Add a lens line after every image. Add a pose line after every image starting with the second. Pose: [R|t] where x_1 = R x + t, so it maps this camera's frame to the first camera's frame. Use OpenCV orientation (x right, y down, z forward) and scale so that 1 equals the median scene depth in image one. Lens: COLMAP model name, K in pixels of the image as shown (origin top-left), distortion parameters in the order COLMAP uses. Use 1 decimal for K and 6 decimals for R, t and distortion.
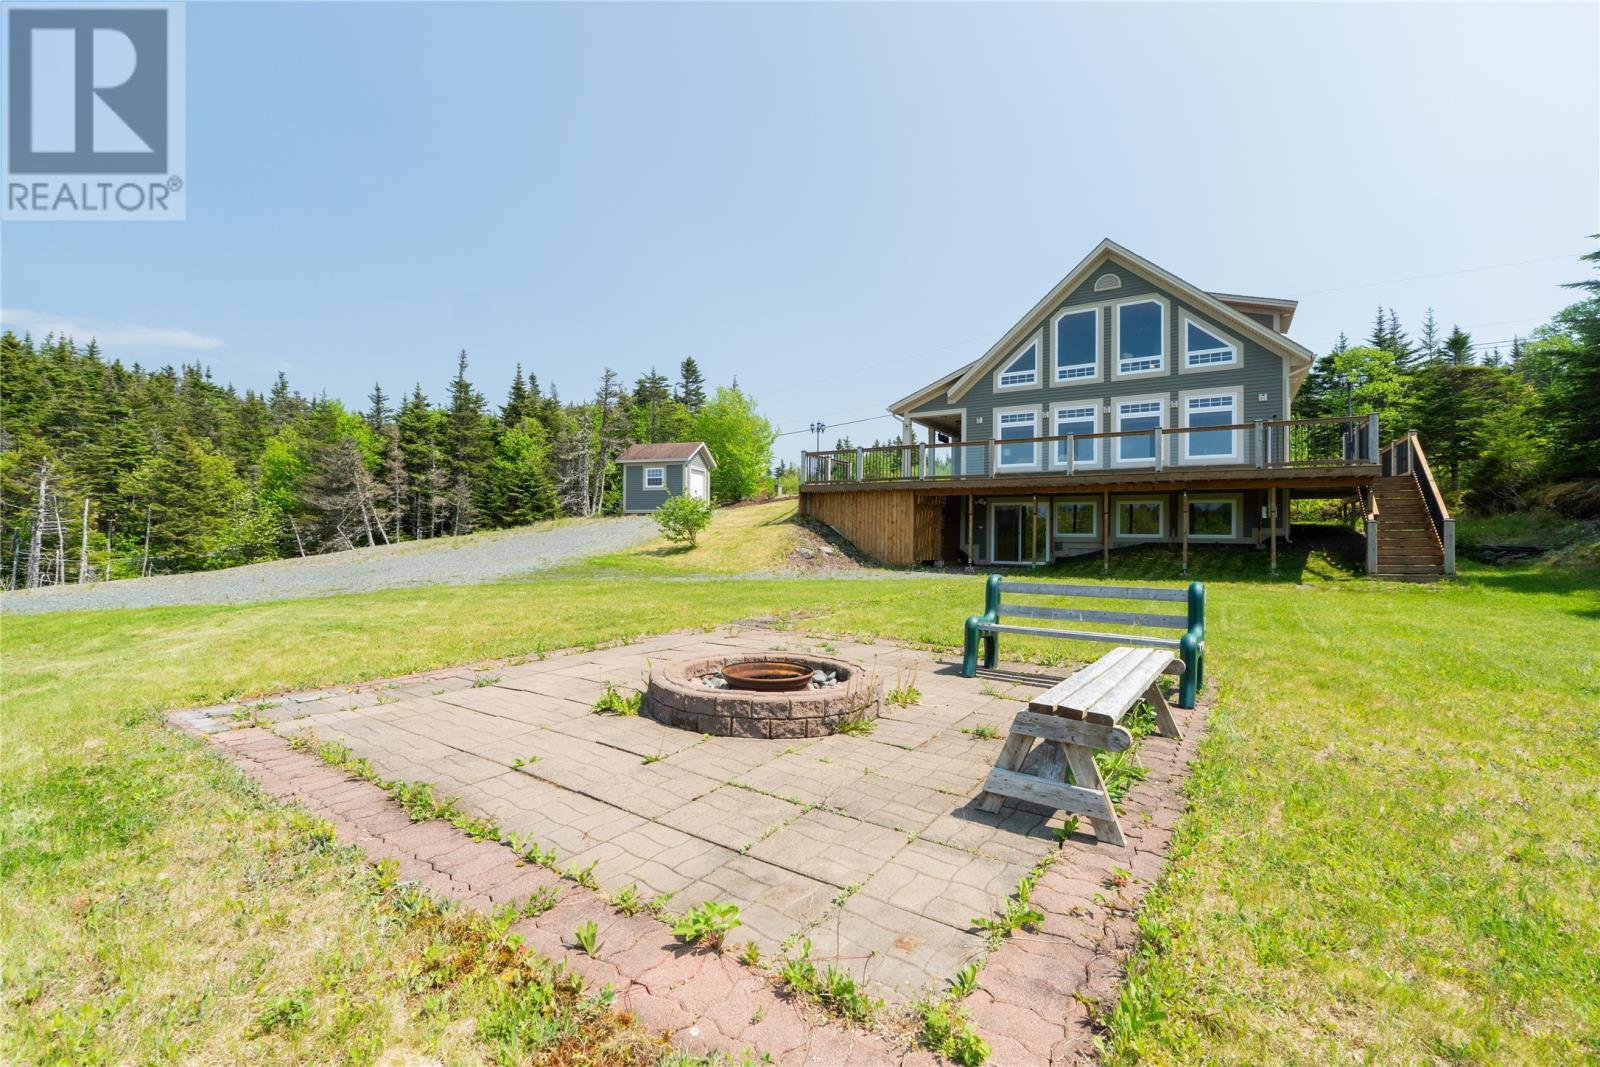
lens RADIAL K [[683.7, 0, 787.8], [0, 683.7, 530.3], [0, 0, 1]] dist [-0.010566, 0.000437]
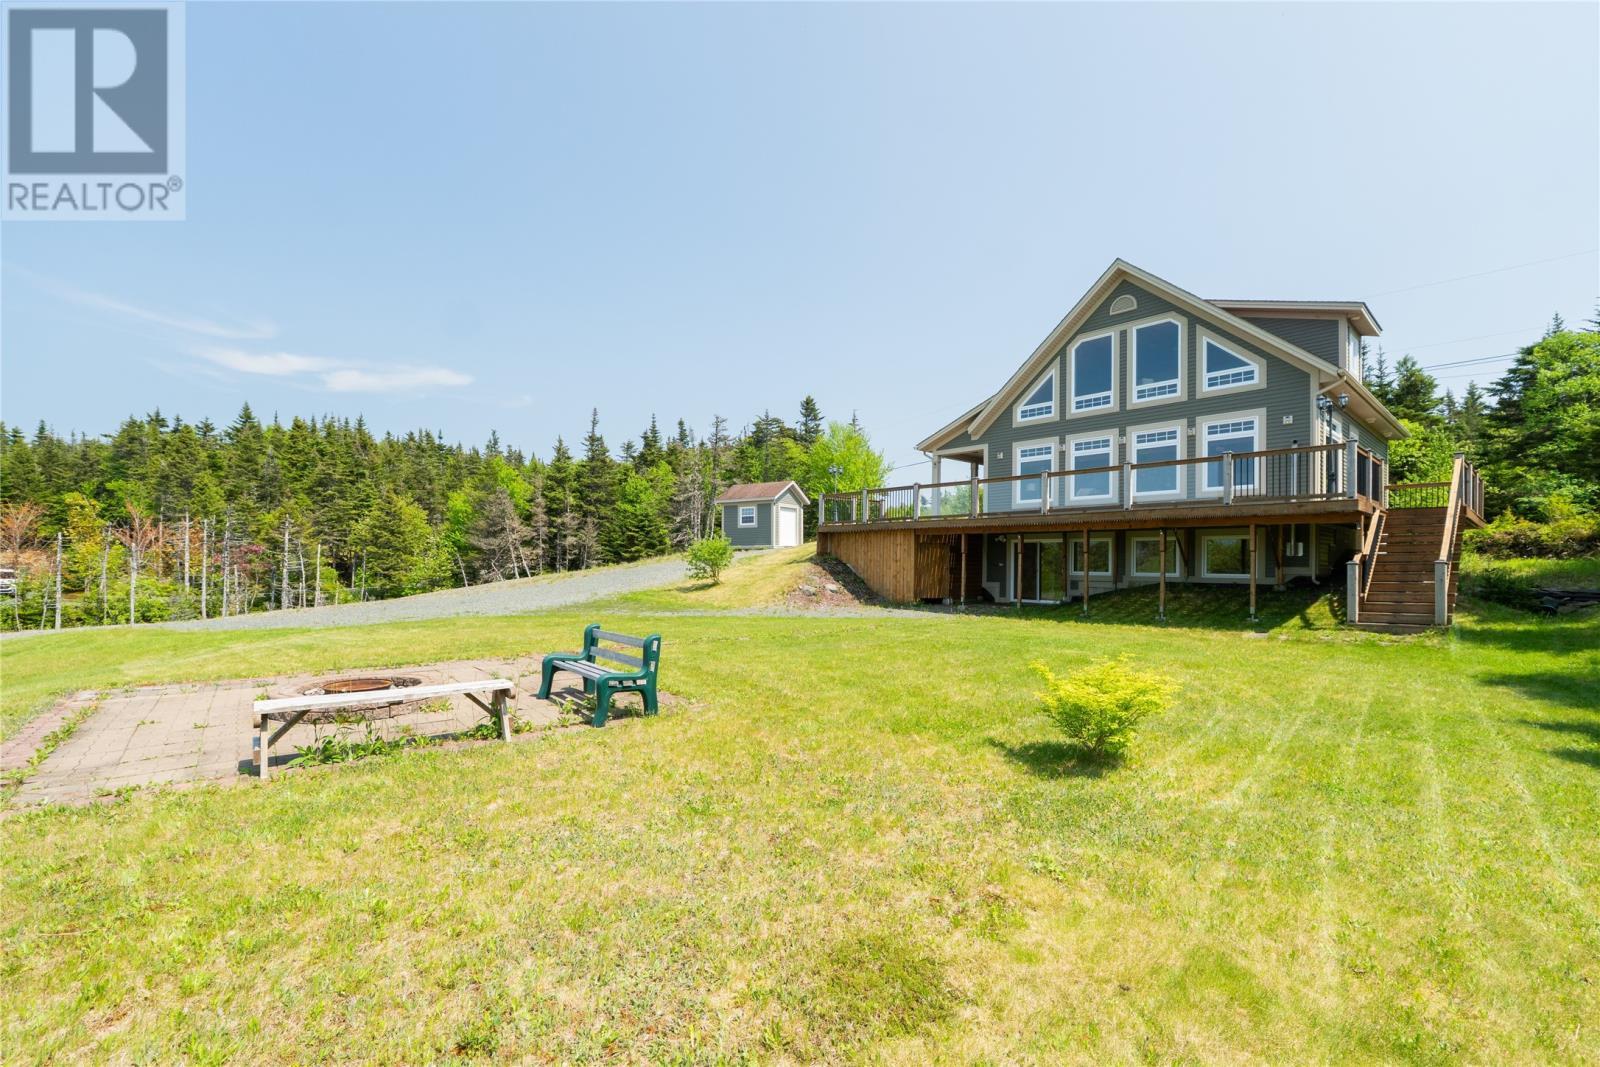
lens RADIAL K [[683.7, 0, 778.8], [0, 683.7, 565.3], [0, 0, 1]] dist [-0.010566, 0.000437]
pose [[0.958559, -0.002824, -0.284879, 0.258747], [0.005905, 0.999933, 0.009956, -0.015226], [0.284831, -0.011226, 0.958512, -0.035231]]
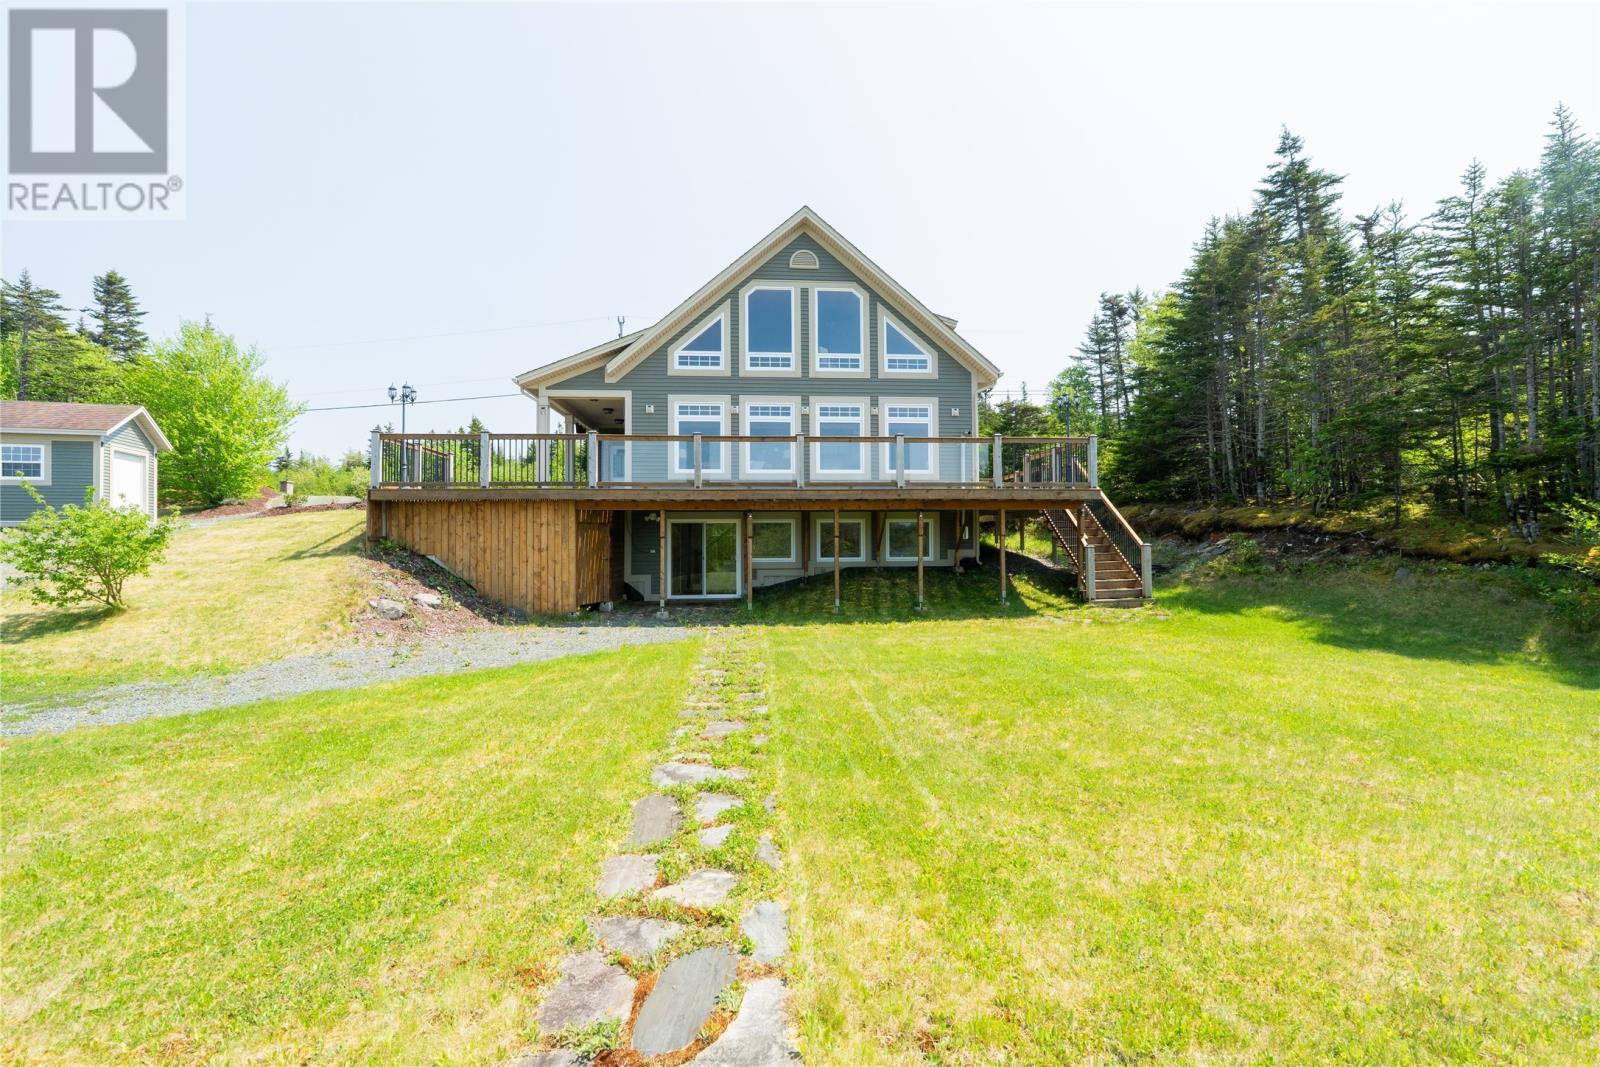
lens RADIAL K [[683.7, 0, 811.5], [0, 683.7, 525.4], [0, 0, 1]] dist [-0.010566, 0.000437]
pose [[0.792114, -0.002477, 0.610369, -0.037646], [0.009793, 0.999915, -0.008652, -0.025172], [-0.610295, 0.012831, 0.792070, 0.302710]]
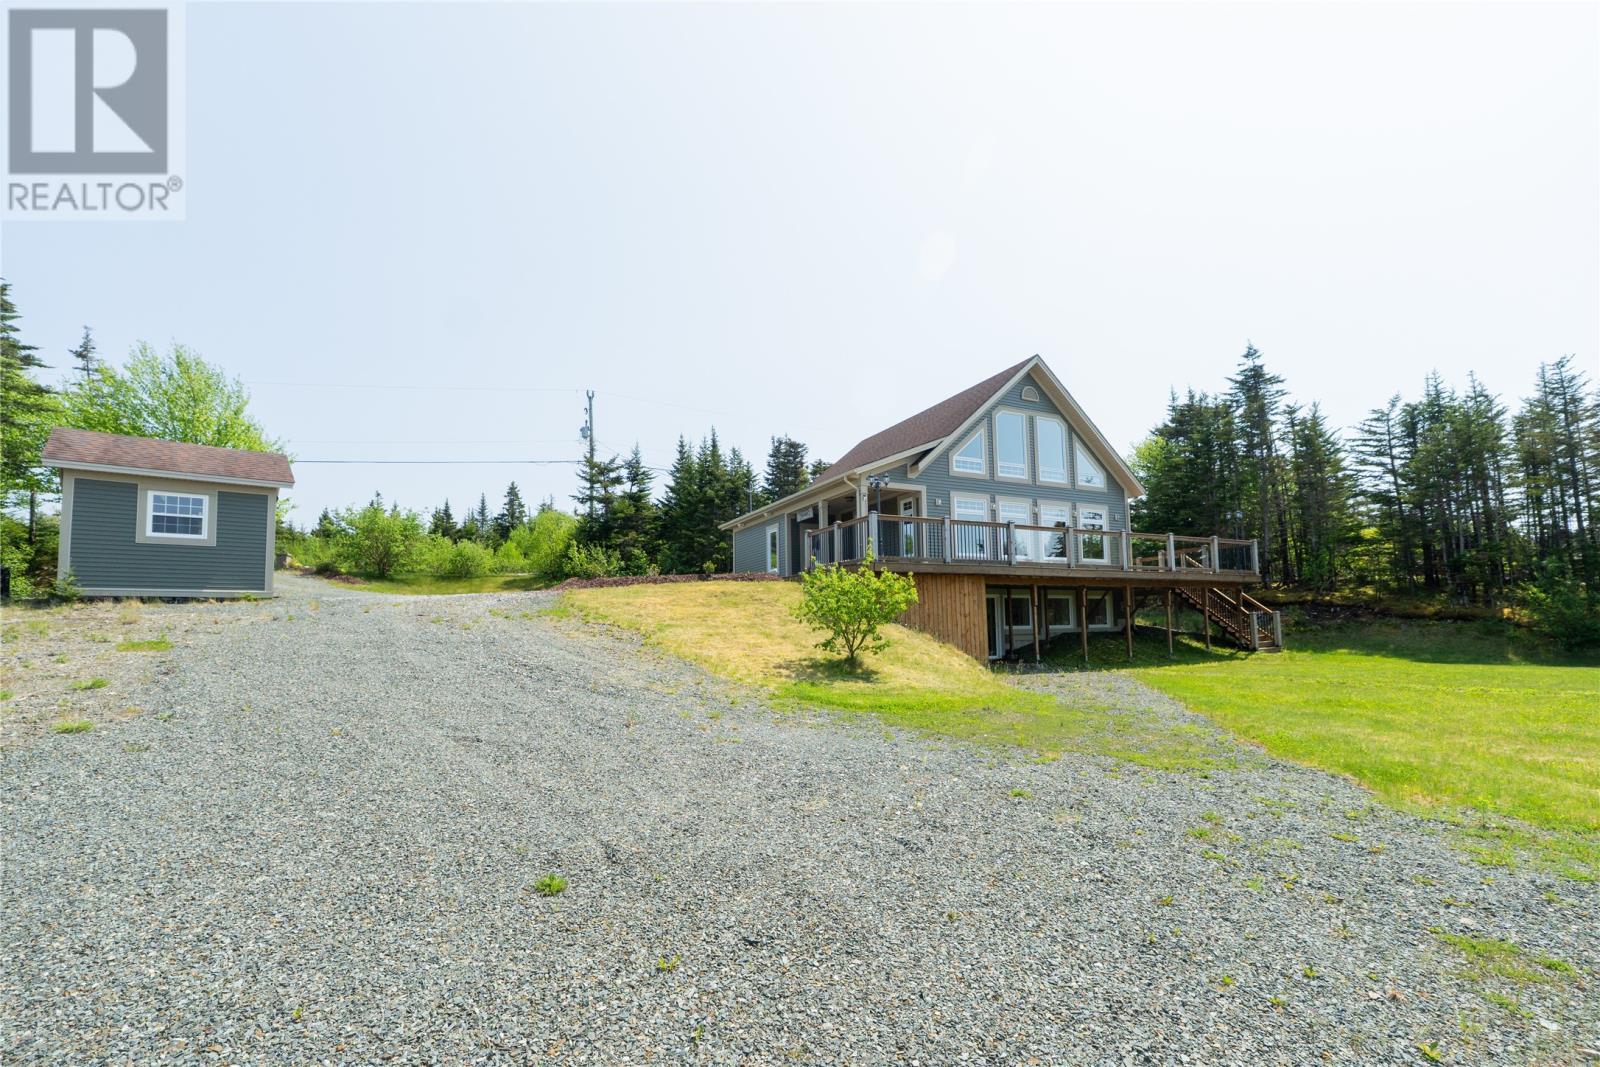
lens RADIAL K [[683.7, 0, 817.1], [0, 683.7, 583.6], [0, 0, 1]] dist [-0.010566, 0.000437]
pose [[0.504532, 0.037534, 0.862577, -0.583359], [0.014258, 0.998556, -0.051790, -0.008892], [-0.863275, 0.038429, 0.503268, 0.698564]]
